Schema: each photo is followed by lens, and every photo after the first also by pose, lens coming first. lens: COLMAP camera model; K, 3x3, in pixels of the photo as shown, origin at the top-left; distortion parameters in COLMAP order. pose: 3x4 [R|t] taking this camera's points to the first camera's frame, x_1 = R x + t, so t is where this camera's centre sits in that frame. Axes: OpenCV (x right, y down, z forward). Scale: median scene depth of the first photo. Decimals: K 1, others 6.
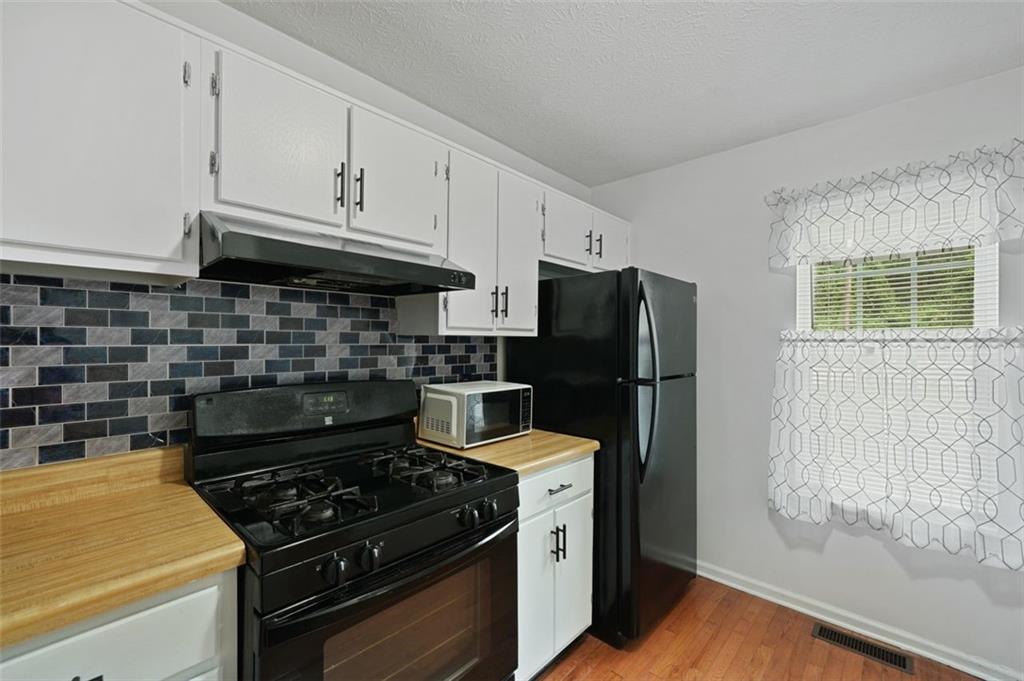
lens RADIAL K [[425.2, 0, 510.1], [0, 425.2, 339.8], [0, 0, 1]] dist [-0.000377, 0.001983]
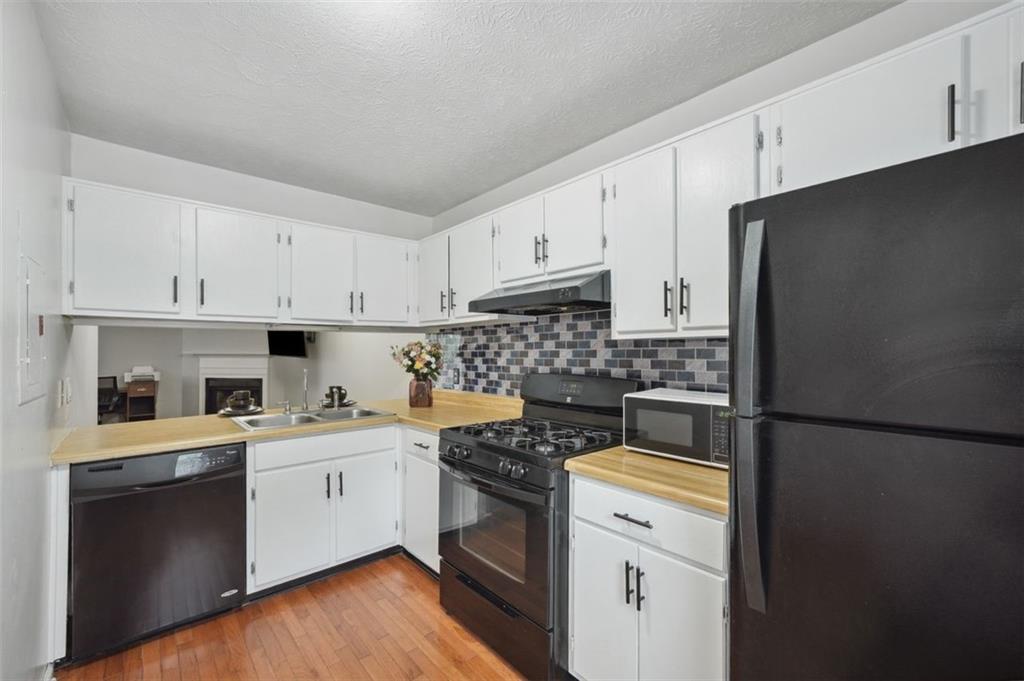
lens RADIAL K [[425.2, 0, 502.6], [0, 425.2, 345.6], [0, 0, 1]] dist [-0.000377, 0.001983]
pose [[-0.111569, -0.012845, -0.993674, 1.056106], [0.012743, 0.999816, -0.014355, 0.016815], [0.993675, -0.014264, -0.111385, 0.908357]]
